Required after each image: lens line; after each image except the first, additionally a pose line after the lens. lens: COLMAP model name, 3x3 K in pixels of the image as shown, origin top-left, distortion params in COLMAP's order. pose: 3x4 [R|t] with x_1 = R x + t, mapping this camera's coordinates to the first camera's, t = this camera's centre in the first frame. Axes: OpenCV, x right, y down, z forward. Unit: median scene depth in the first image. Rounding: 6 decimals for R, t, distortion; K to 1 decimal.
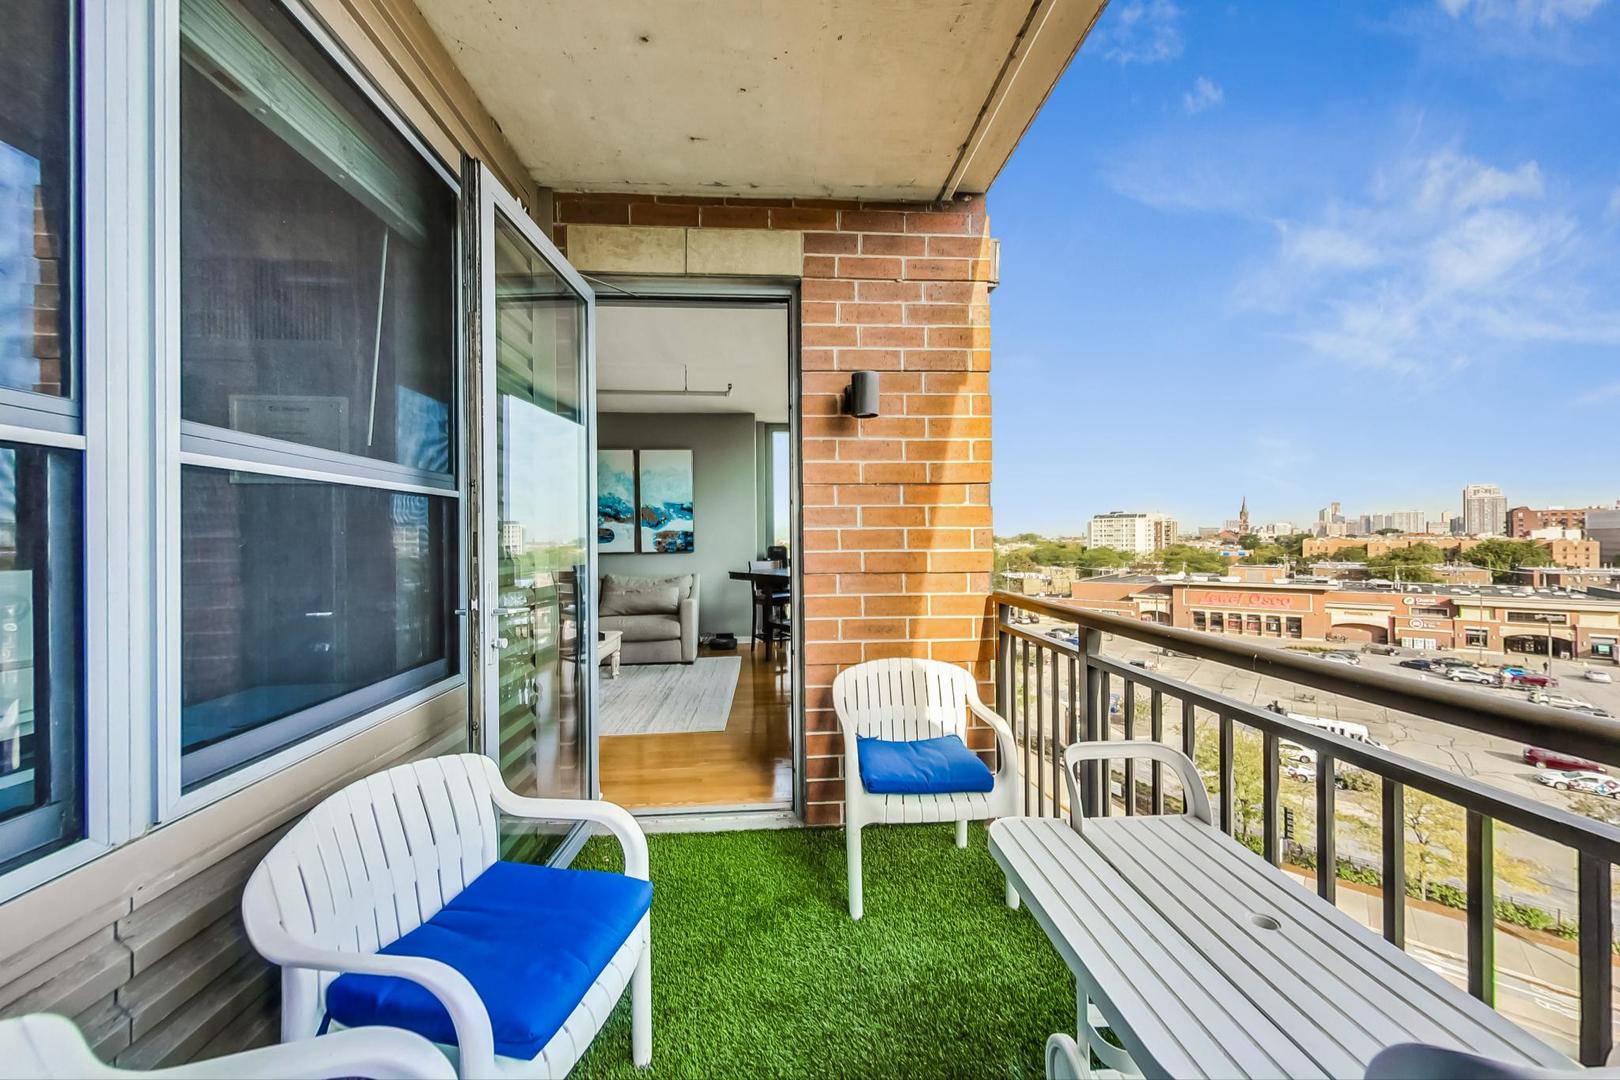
lens RADIAL K [[623.7, 0, 807.1], [0, 623.7, 540.1], [0, 0, 1]] dist [0.001259, 0.000655]
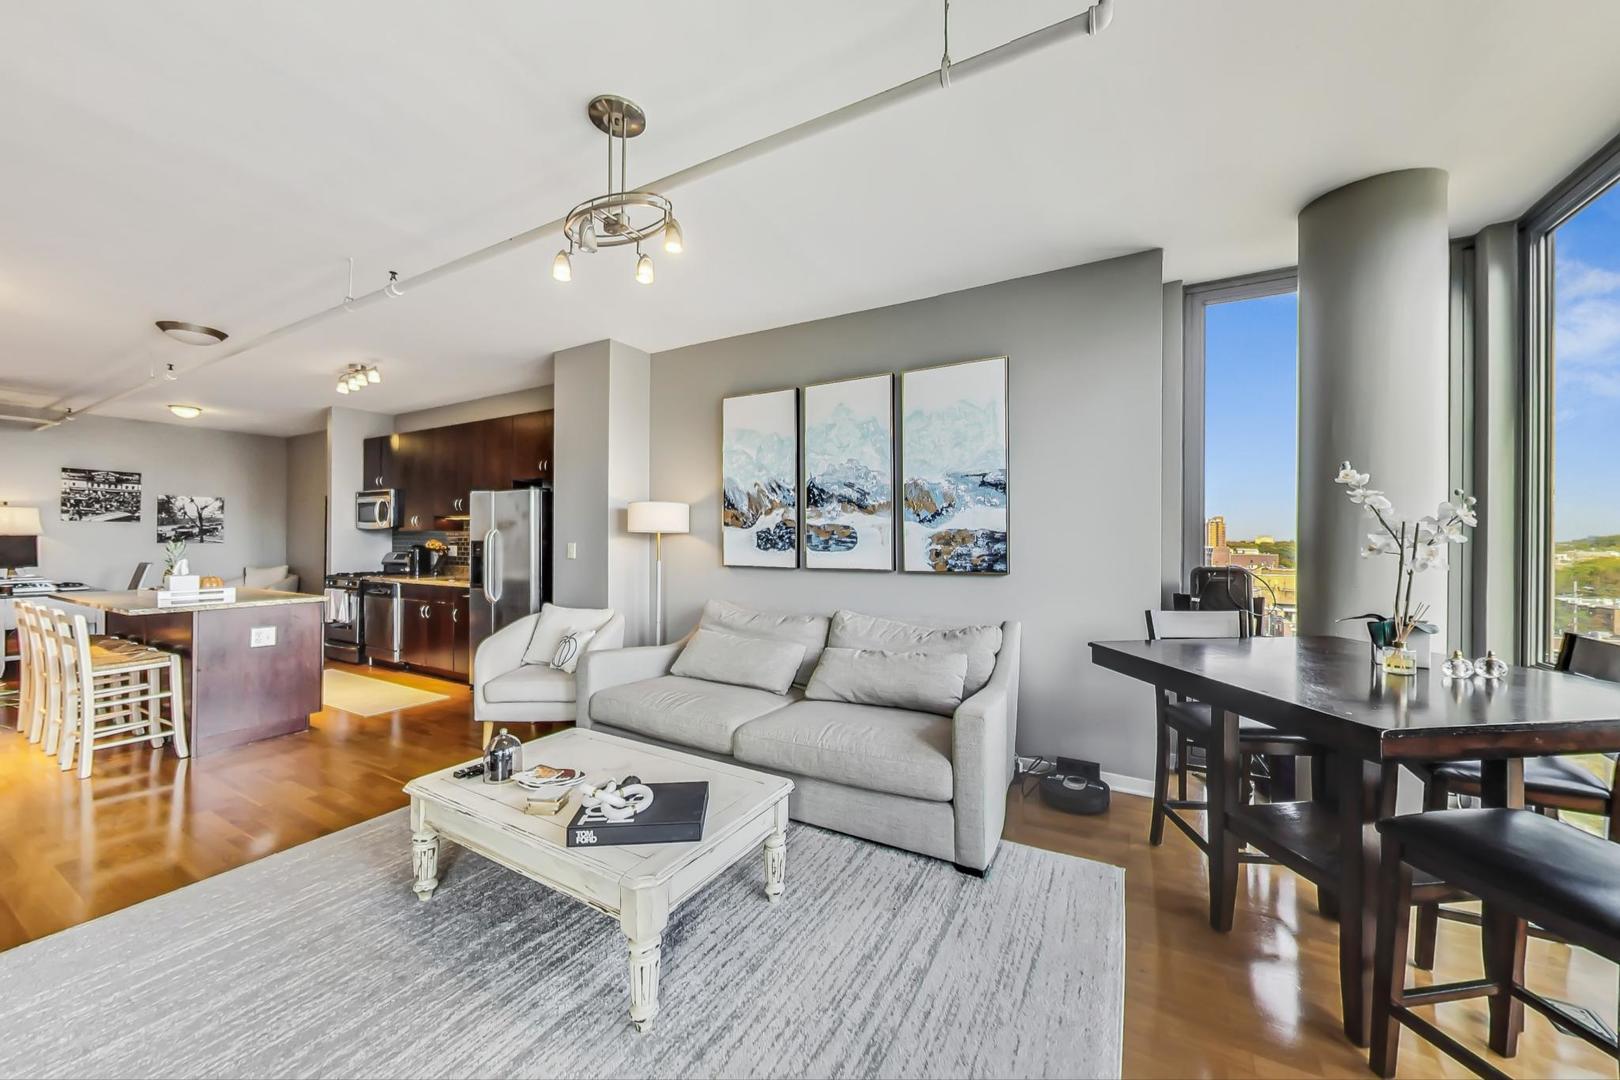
lens RADIAL K [[582.8, 0, 802.7], [0, 582.8, 537.5], [0, 0, 1]] dist [0.005562, 0.000465]
pose [[0.835638, 0.010814, -0.549175, -0.070263], [-0.011932, 0.999928, 0.001534, -0.007858], [0.549151, 0.005271, 0.835706, 0.549190]]
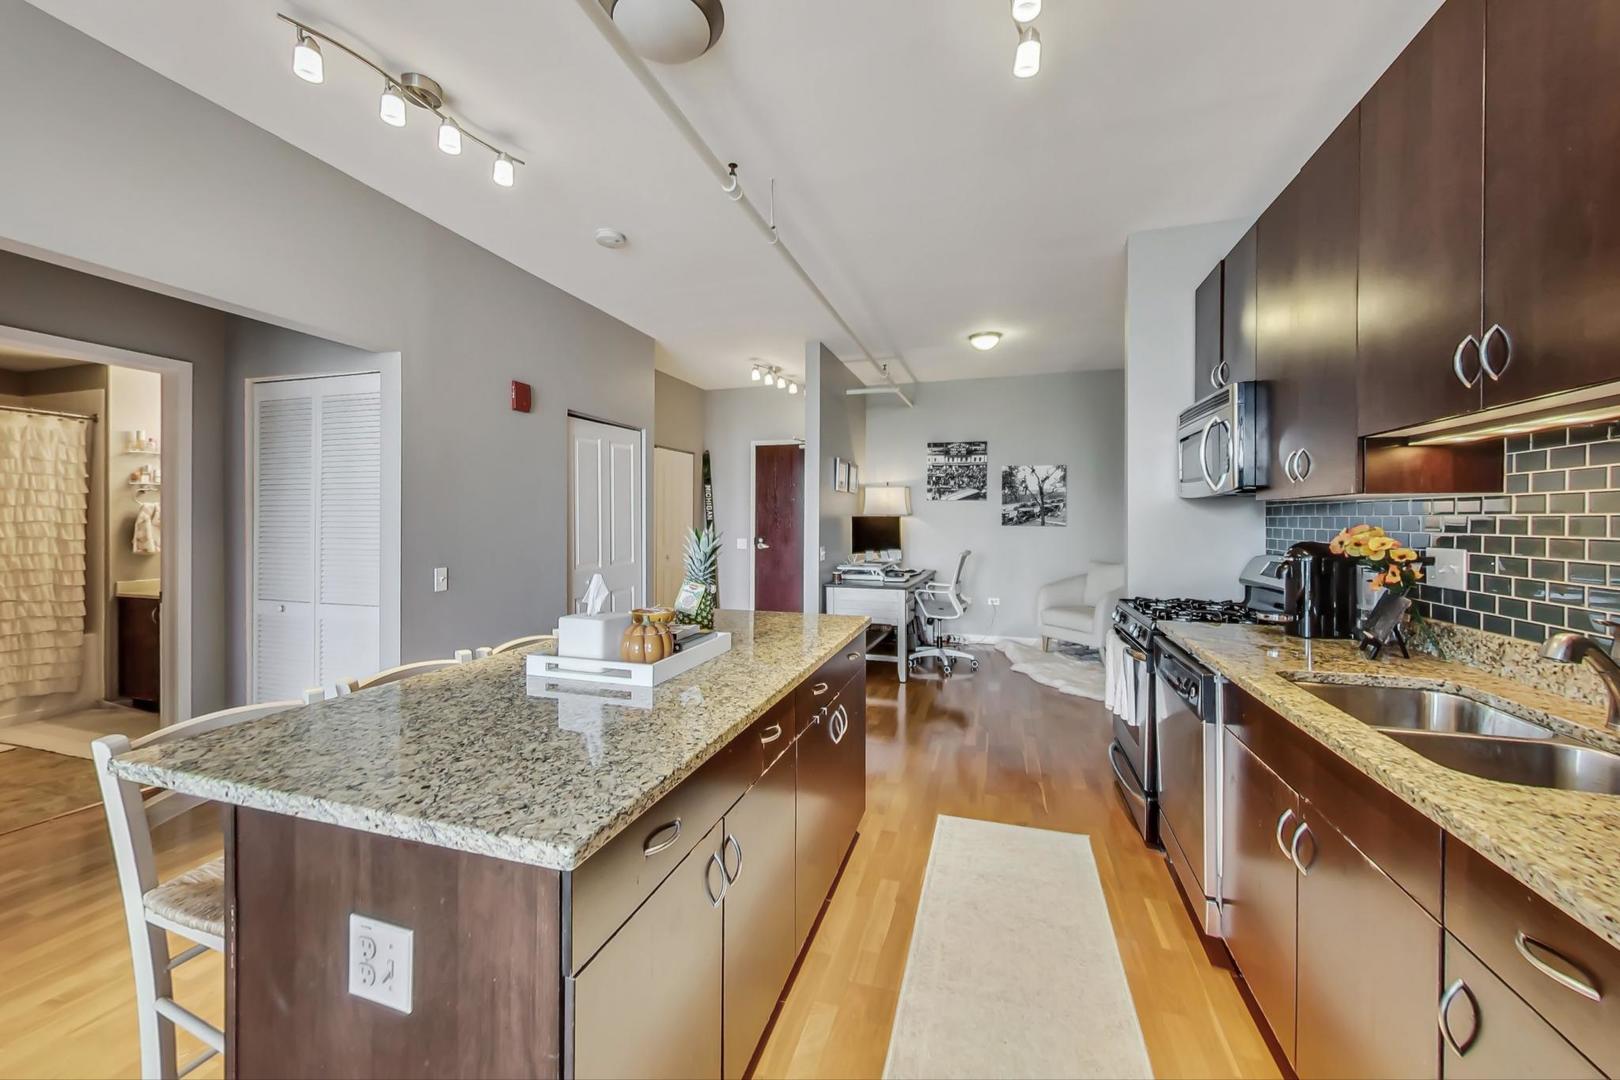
lens RADIAL K [[623.7, 0, 795.0], [0, 623.7, 523.0], [0, 0, 1]] dist [0.001259, 0.000655]
pose [[-0.361105, 0.017461, -0.932362, -0.680301], [0.001244, 0.999833, 0.018243, -0.003242], [0.932524, 0.005428, -0.361067, 0.848298]]
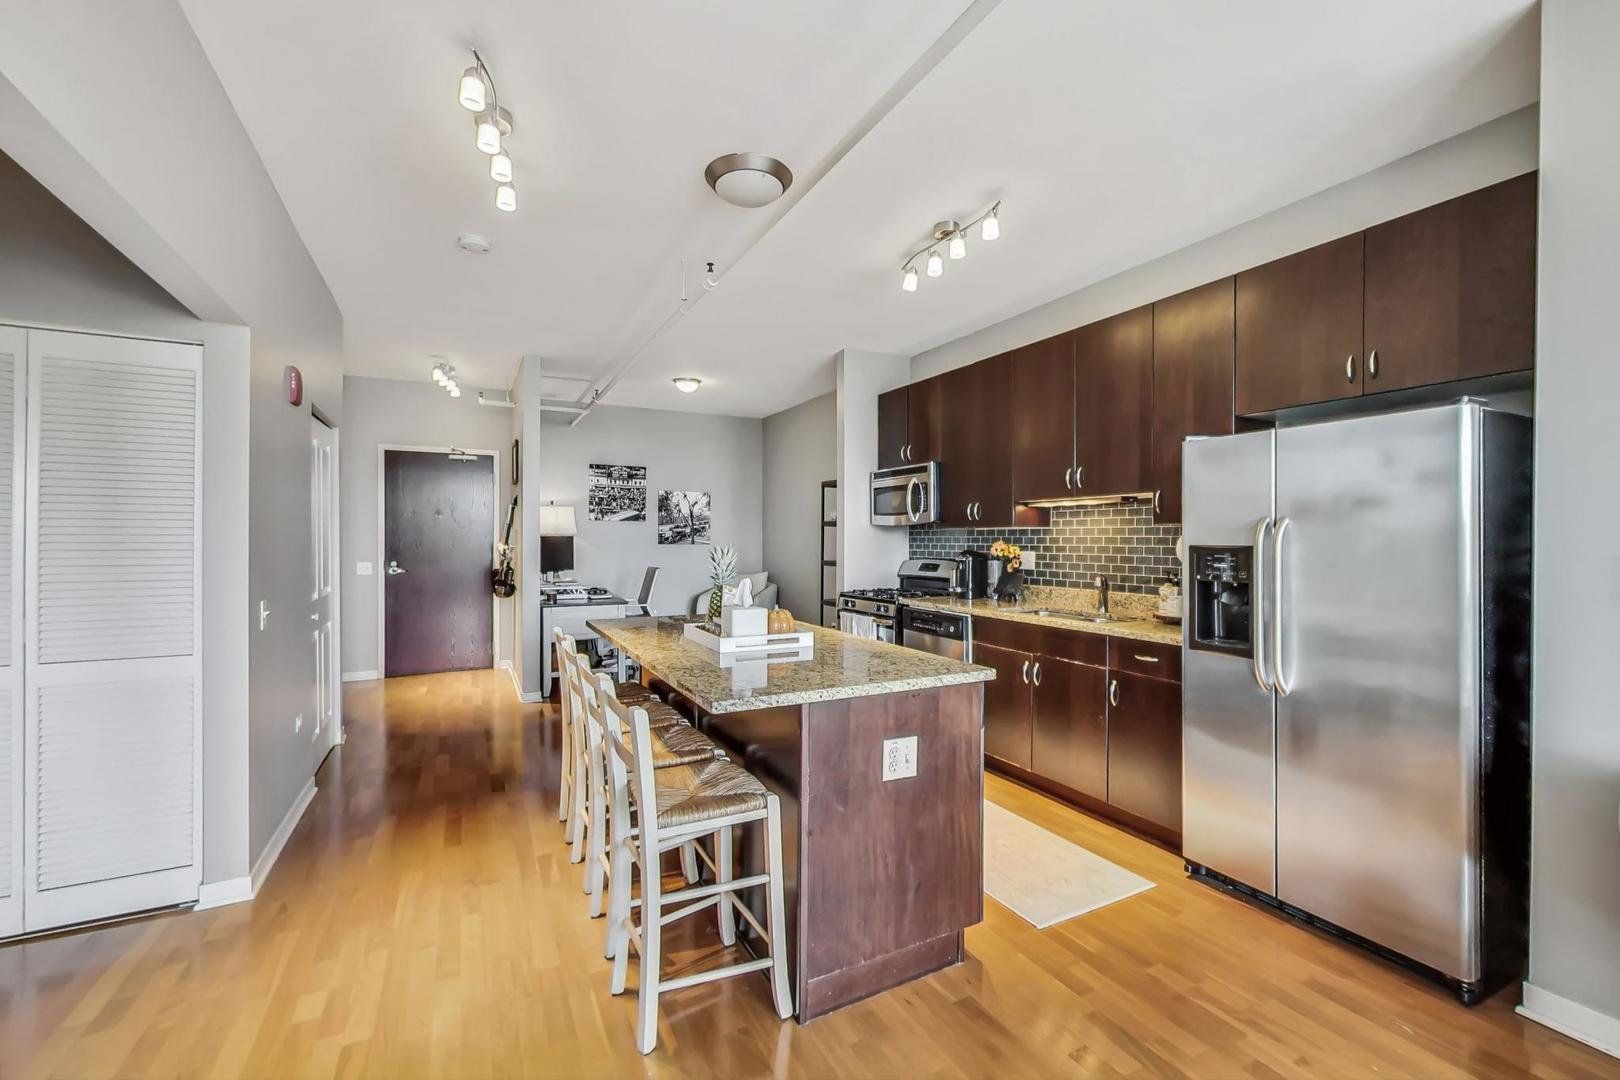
lens RADIAL K [[679.5, 0, 820.0], [0, 679.5, 542.0], [0, 0, 1]] dist [0.003073, -0.000206]
pose [[0.413378, 0.015762, -0.910423, -0.528816], [-0.006784, 0.999876, 0.014230, -0.003813], [0.910534, 0.000294, 0.413434, 0.579717]]
